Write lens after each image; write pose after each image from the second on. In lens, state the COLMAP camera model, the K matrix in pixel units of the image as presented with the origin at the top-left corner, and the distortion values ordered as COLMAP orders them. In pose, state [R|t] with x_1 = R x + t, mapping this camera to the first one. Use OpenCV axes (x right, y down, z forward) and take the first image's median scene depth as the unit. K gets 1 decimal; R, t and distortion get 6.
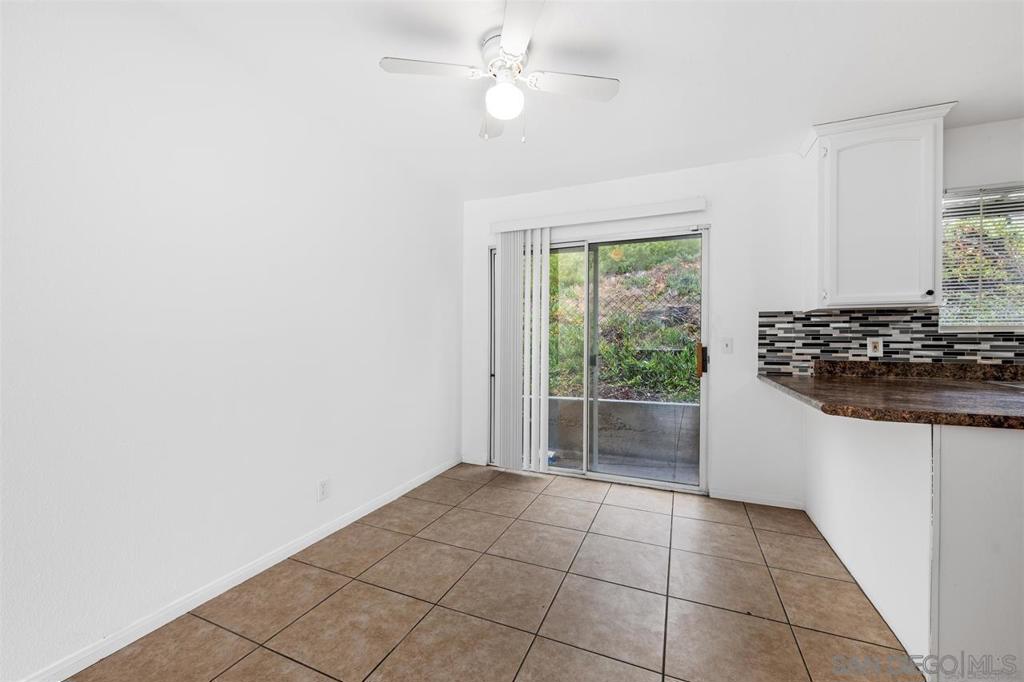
lens RADIAL K [[404.8, 0, 508.5], [0, 404.8, 341.6], [0, 0, 1]] dist [-0.001667, 0.000162]
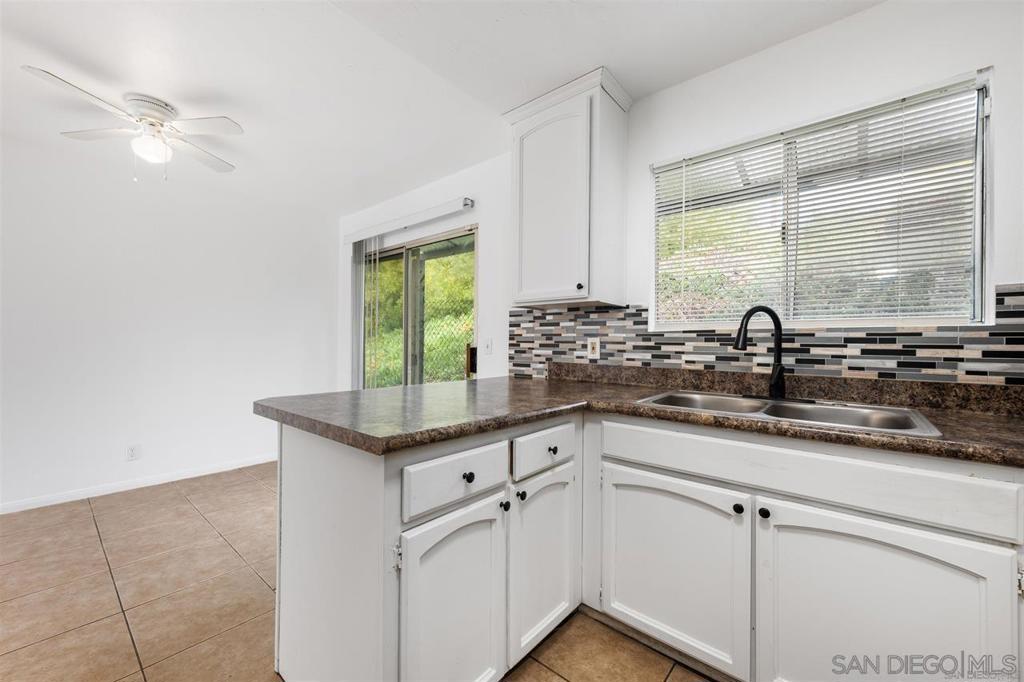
lens RADIAL K [[404.8, 0, 508.5], [0, 404.8, 341.6], [0, 0, 1]] dist [-0.001667, 0.000162]
pose [[0.955023, 0.002863, -0.296519, 0.975759], [-0.005138, 0.999963, -0.006893, 0.006009], [0.296488, 0.008107, 0.955002, 0.090712]]
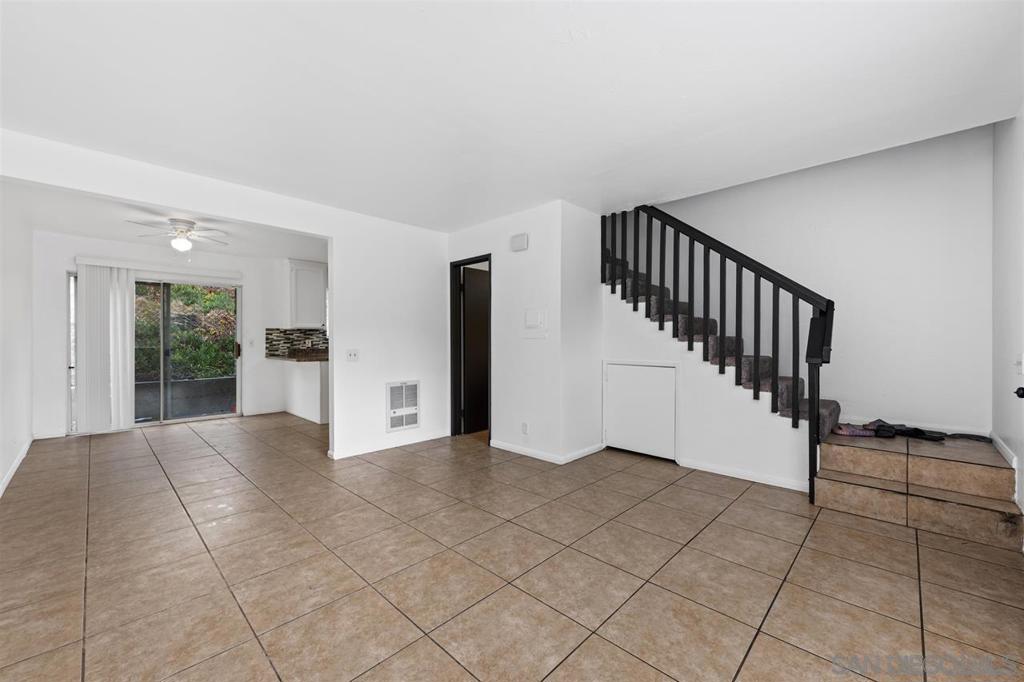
lens RADIAL K [[409.5, 0, 528.2], [0, 409.5, 344.4], [0, 0, 1]] dist [-0.008886, 0.000091]
pose [[0.332692, -0.014650, 0.942922, -1.141787], [-0.001531, 0.999870, 0.016075, -0.023683], [-0.943034, -0.006792, 0.332626, -1.251674]]
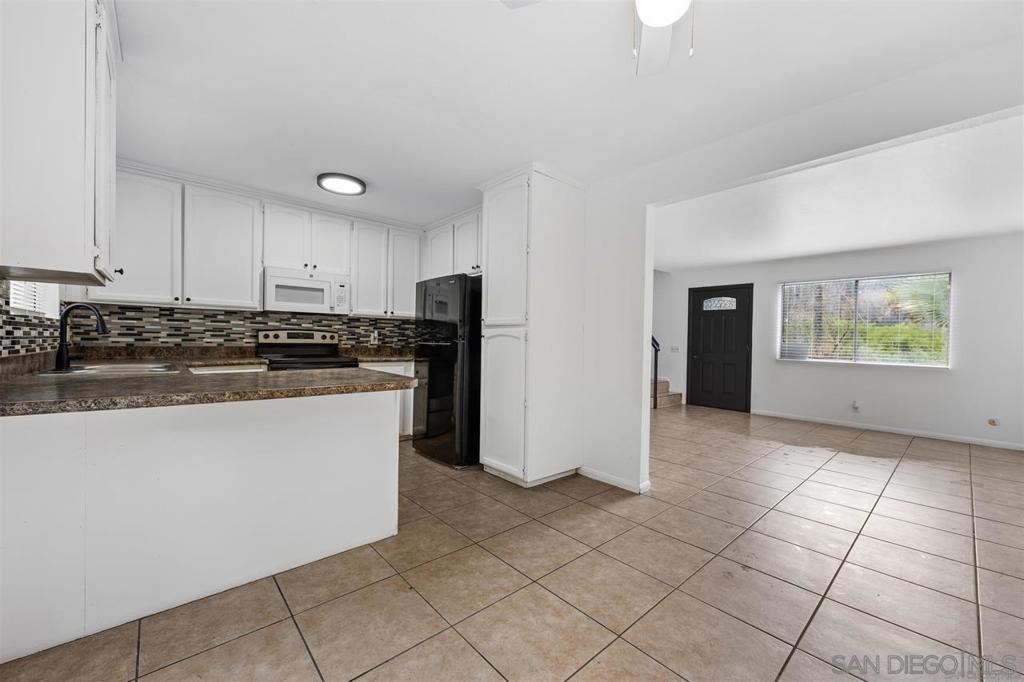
lens RADIAL K [[404.8, 0, 508.5], [0, 404.8, 341.6], [0, 0, 1]] dist [-0.001667, 0.000162]
pose [[-0.903022, -0.025124, 0.428860, -0.055864], [-0.022756, 0.999684, 0.010649, -0.002217], [-0.428992, -0.000143, -0.903308, 1.200296]]
